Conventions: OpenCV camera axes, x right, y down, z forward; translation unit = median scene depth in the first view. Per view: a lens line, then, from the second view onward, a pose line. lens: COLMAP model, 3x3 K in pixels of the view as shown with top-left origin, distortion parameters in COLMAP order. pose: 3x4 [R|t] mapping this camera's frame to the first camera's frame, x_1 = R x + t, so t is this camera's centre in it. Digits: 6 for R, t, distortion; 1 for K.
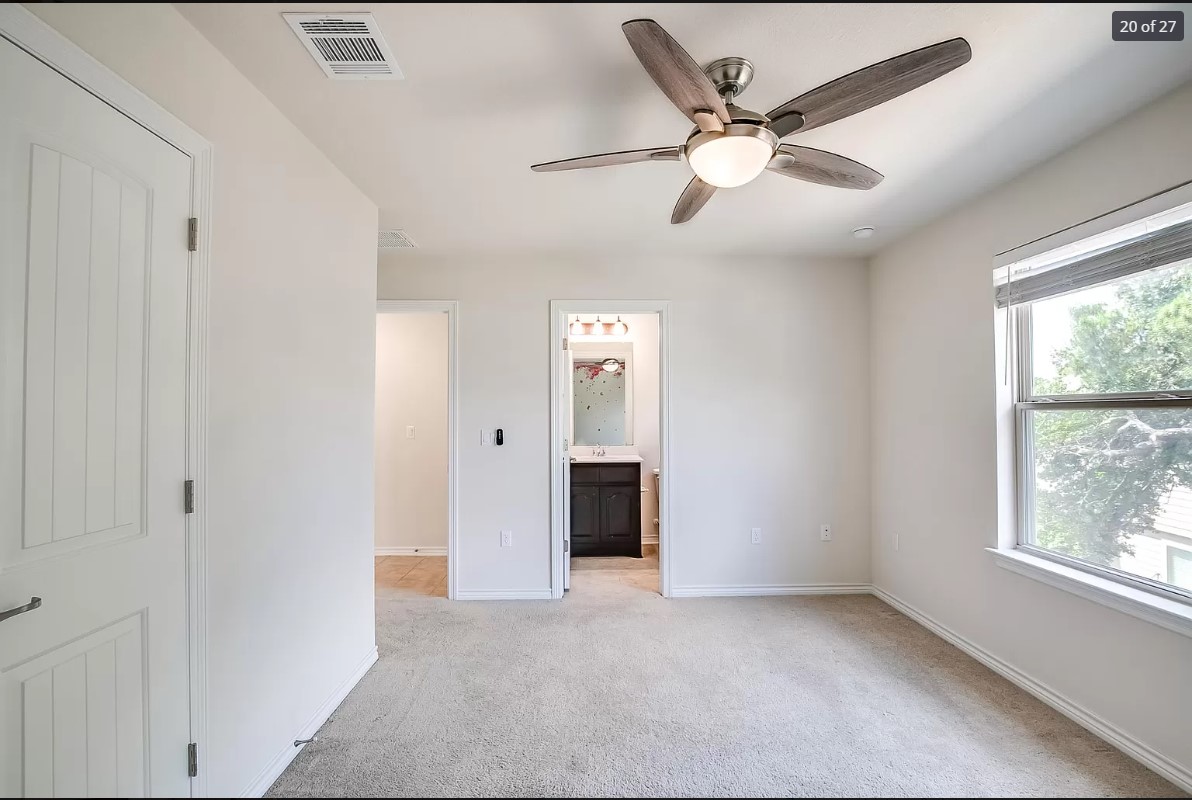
lens RADIAL K [[539.1, 0, 589.6], [0, 539.1, 403.3], [0, 0, 1]] dist [-0.026836, 0.000628]
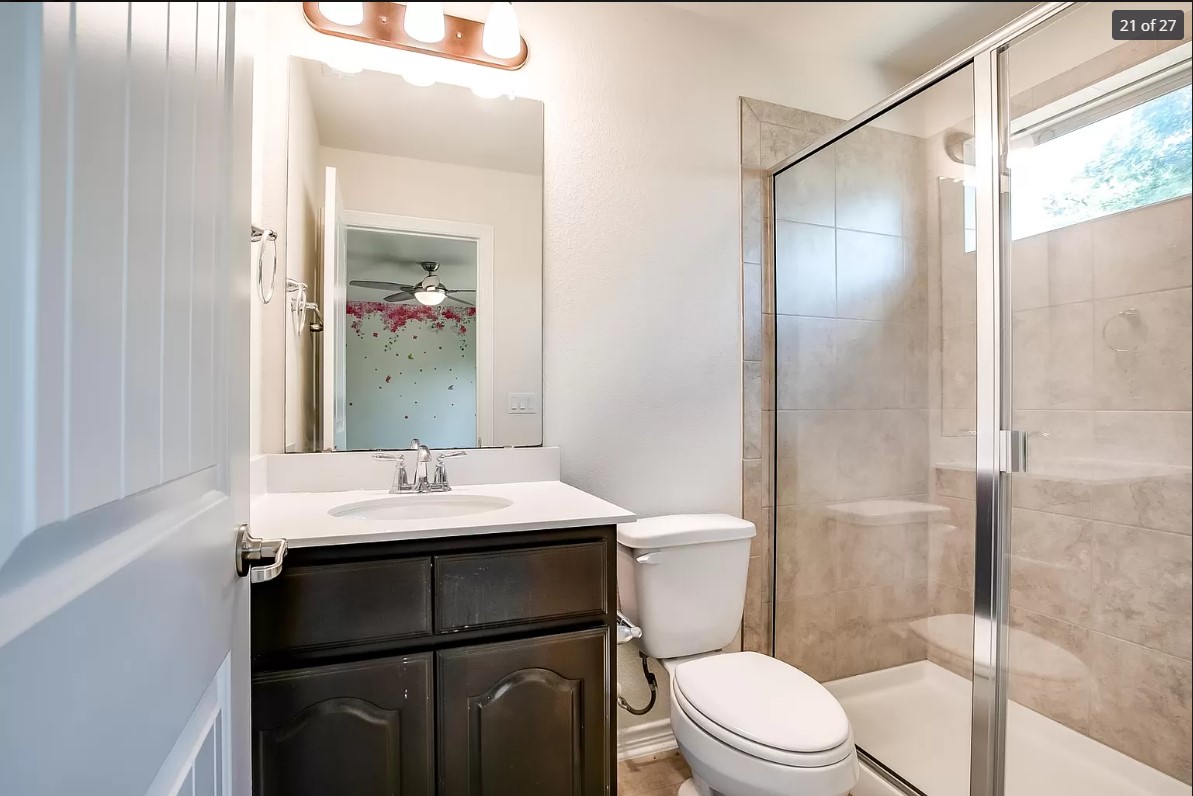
lens RADIAL K [[539.6, 0, 590.1], [0, 539.6, 401.3], [0, 0, 1]] dist [-0.026836, 0.000628]
pose [[0.937123, 0.009657, 0.348865, 0.002227], [-0.014115, 0.999848, 0.010239, 0.050677], [-0.348713, -0.014520, 0.937117, 0.723205]]
